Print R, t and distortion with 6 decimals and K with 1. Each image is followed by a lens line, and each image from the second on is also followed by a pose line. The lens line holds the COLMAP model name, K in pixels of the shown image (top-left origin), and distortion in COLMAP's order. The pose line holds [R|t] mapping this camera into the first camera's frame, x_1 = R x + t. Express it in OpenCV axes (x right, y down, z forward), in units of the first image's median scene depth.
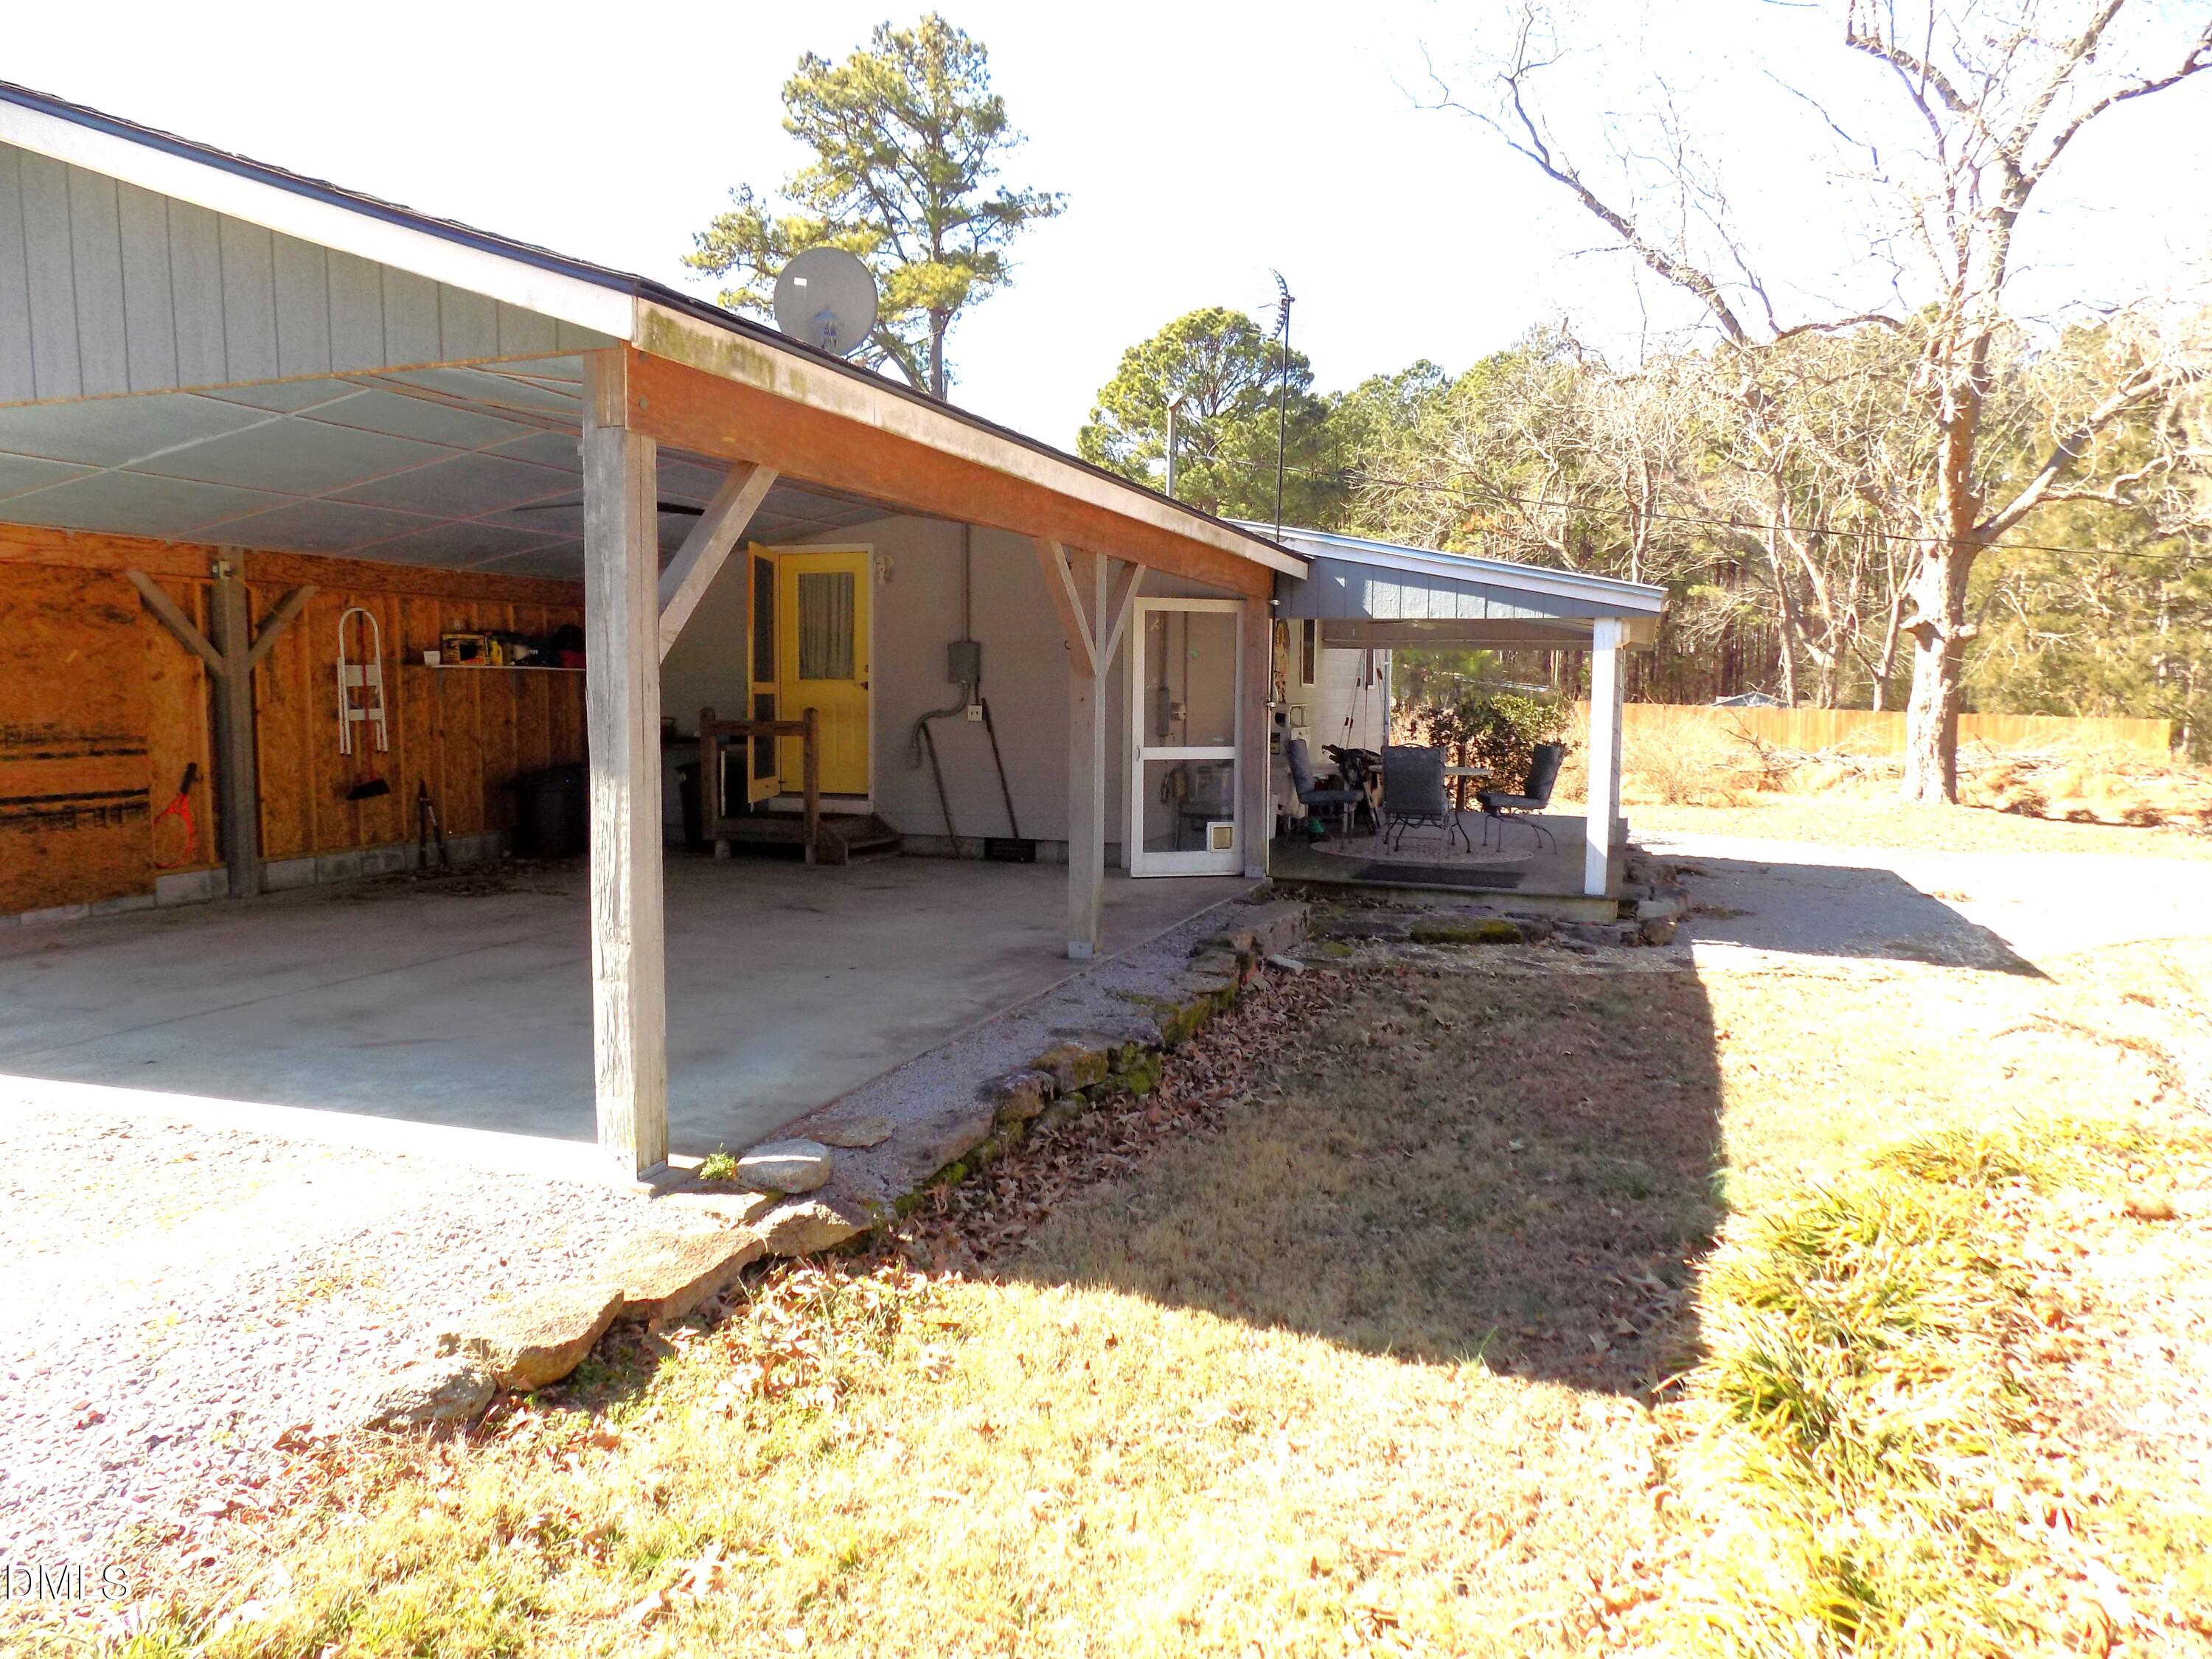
lens RADIAL K [[1488.4, 0, 1104.3], [0, 1488.4, 820.9], [0, 0, 1]] dist [-0.069998, 0.073022]
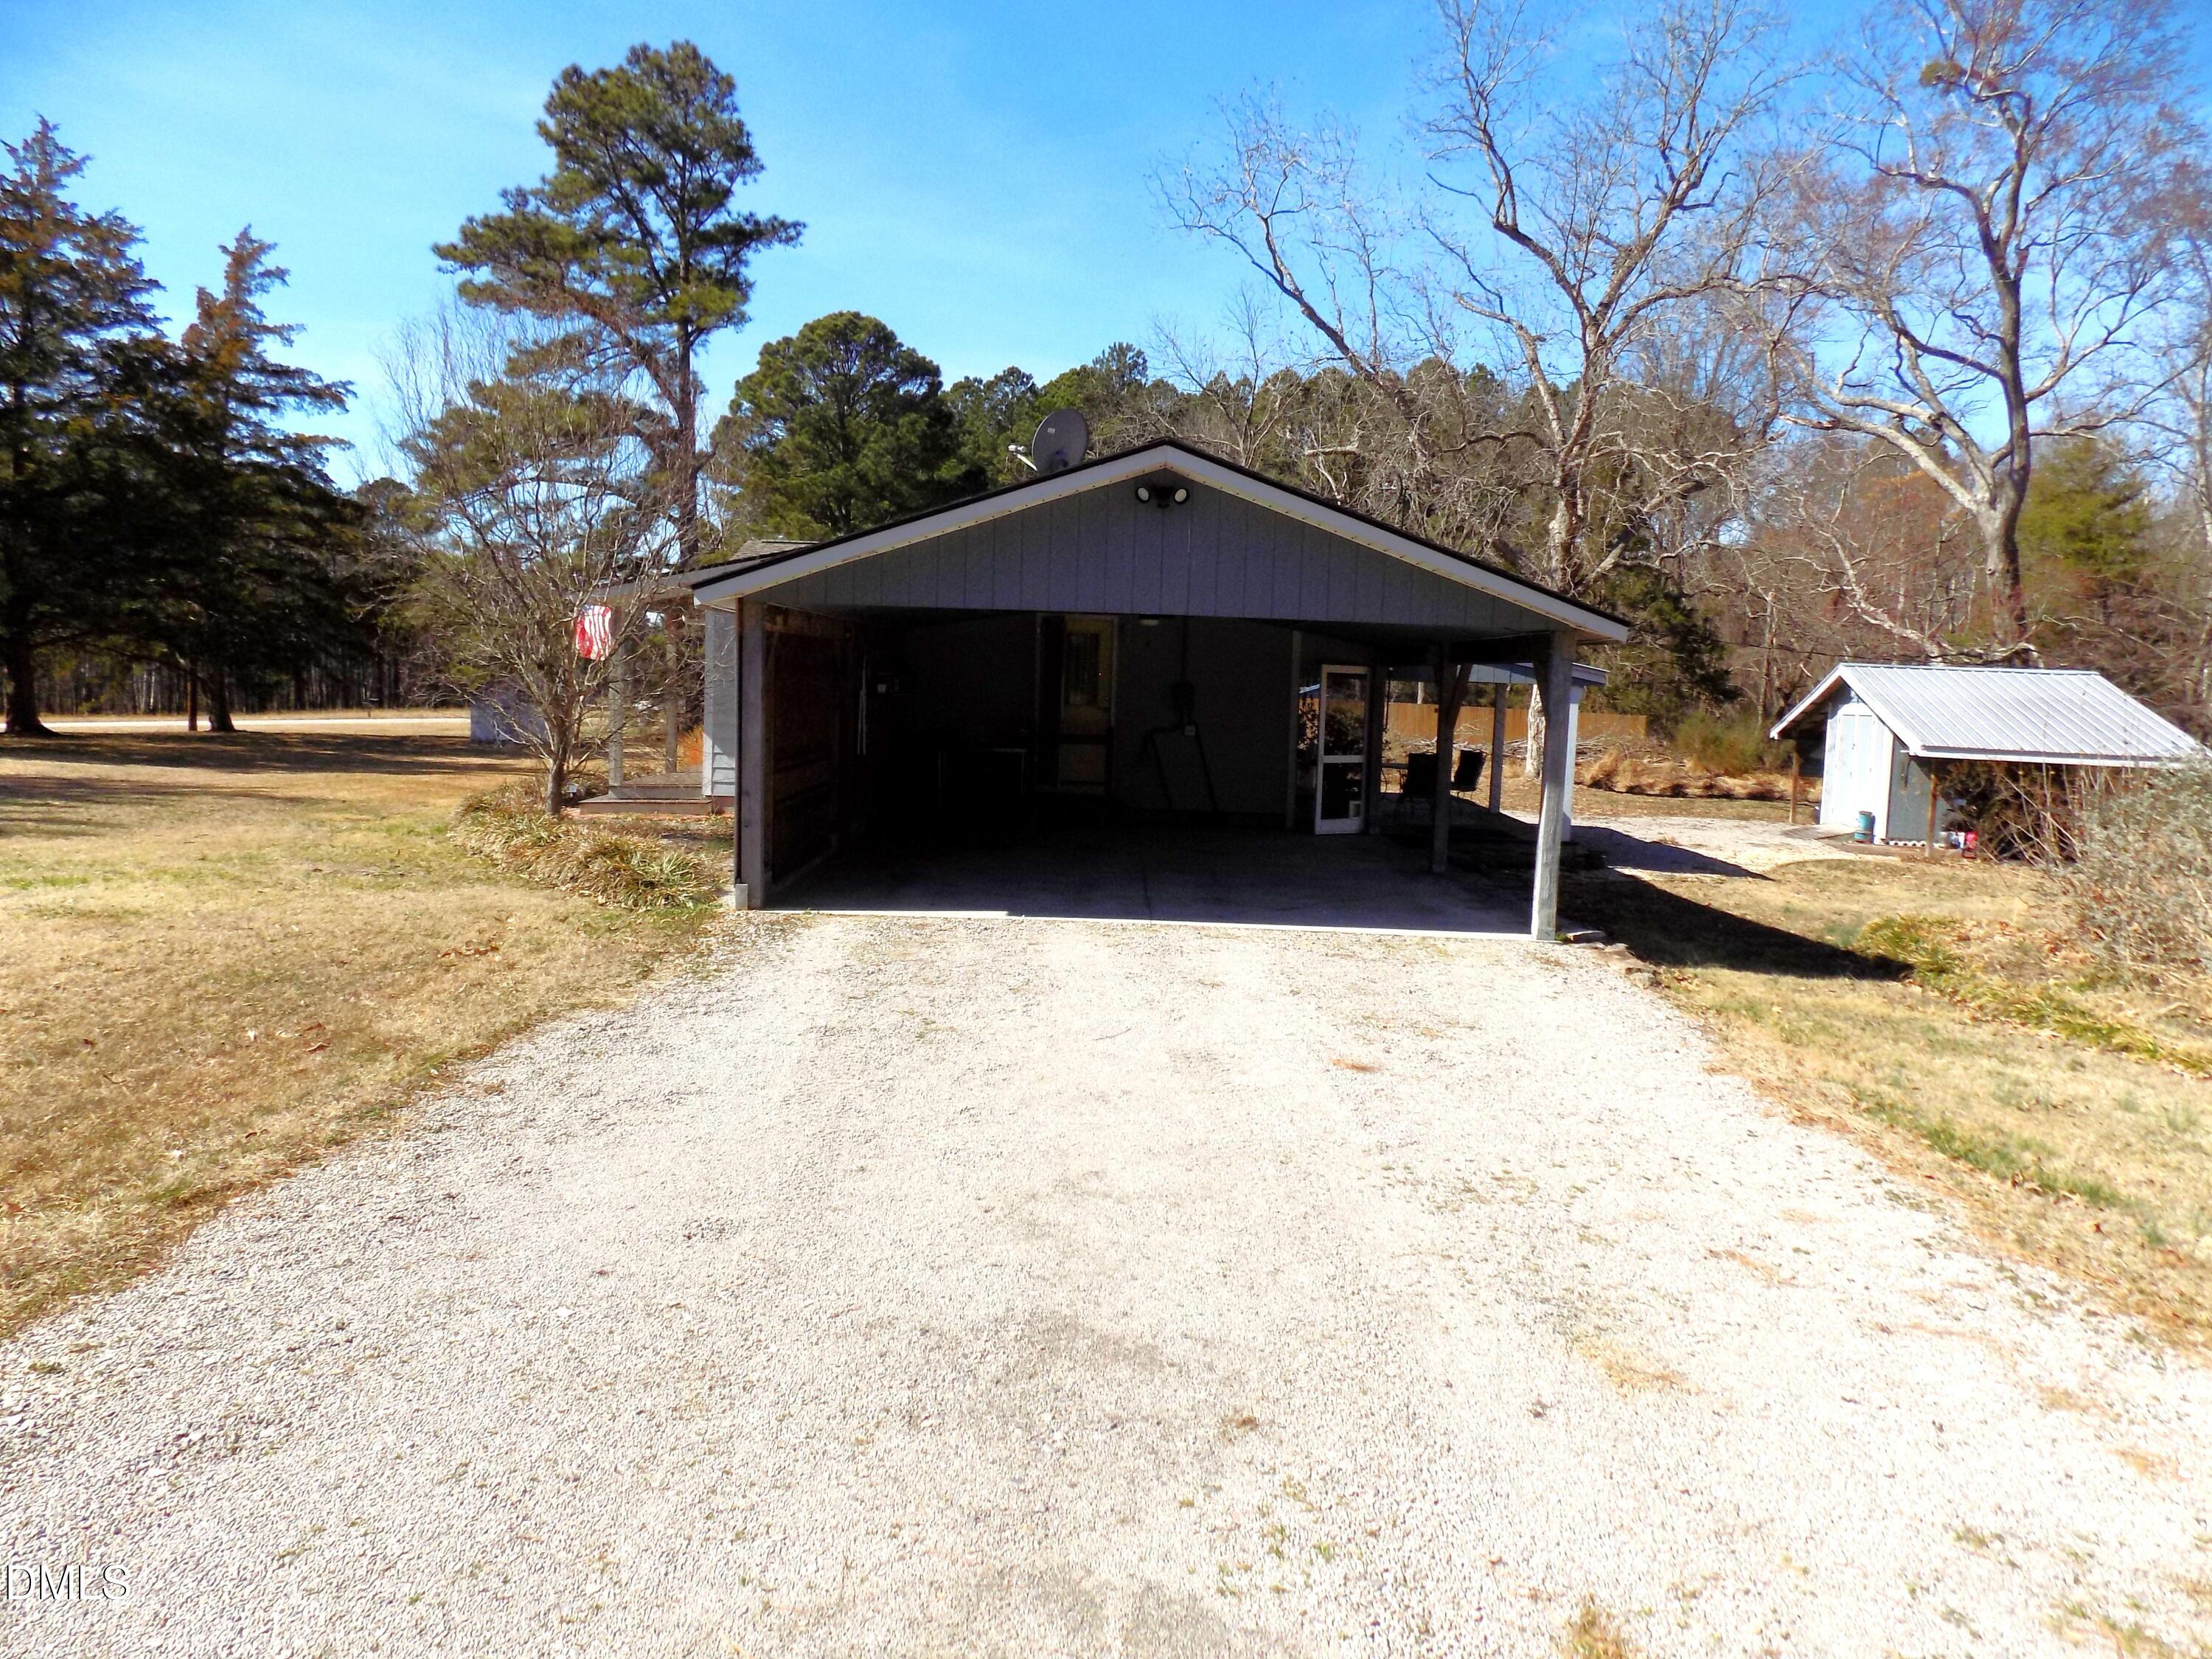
lens RADIAL K [[1488.4, 0, 1111.9], [0, 1488.4, 844.4], [0, 0, 1]] dist [-0.069998, 0.073022]
pose [[0.942026, -0.019812, 0.334953, -0.190116], [0.008561, 0.999350, 0.035032, -0.002758], [-0.335429, -0.030134, 0.941583, -0.120311]]
